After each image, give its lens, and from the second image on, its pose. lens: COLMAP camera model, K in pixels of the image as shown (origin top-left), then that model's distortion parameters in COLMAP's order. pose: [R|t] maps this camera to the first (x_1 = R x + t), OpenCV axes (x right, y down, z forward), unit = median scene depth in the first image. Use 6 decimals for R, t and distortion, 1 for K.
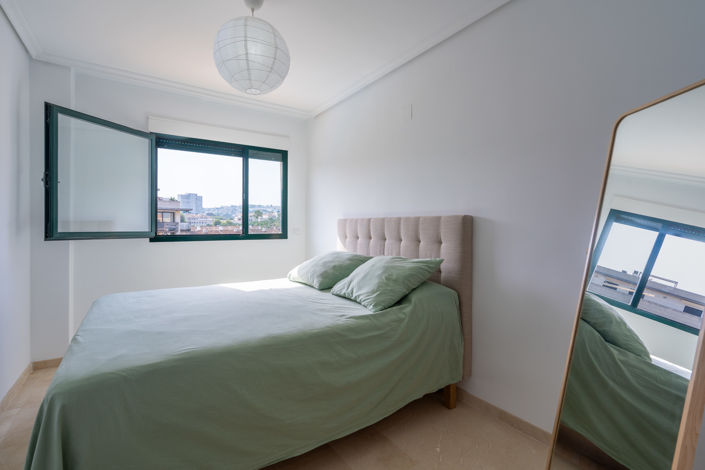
lens RADIAL K [[326.9, 0, 353.2], [0, 326.9, 240.6], [0, 0, 1]] dist [0.000963, -0.000059]
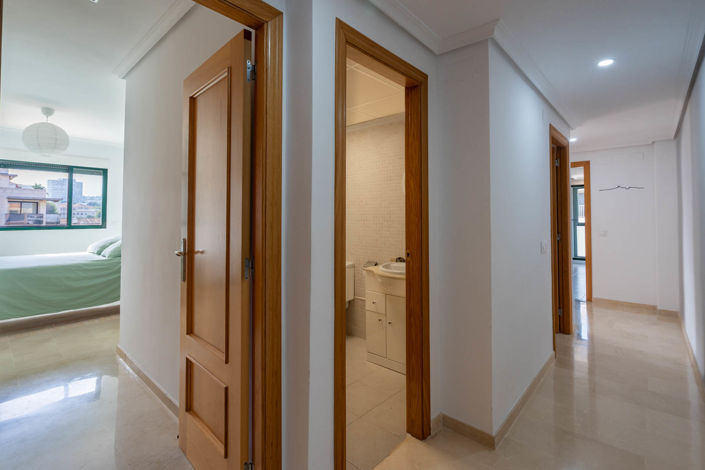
lens RADIAL K [[326.9, 0, 356.0], [0, 326.9, 214.5], [0, 0, 1]] dist [0.000963, -0.000059]
pose [[0.964940, 0.000853, 0.262468, 0.495916], [0.013145, 0.998583, -0.051571, 0.023604], [-0.262140, 0.053213, 0.963562, -0.712403]]
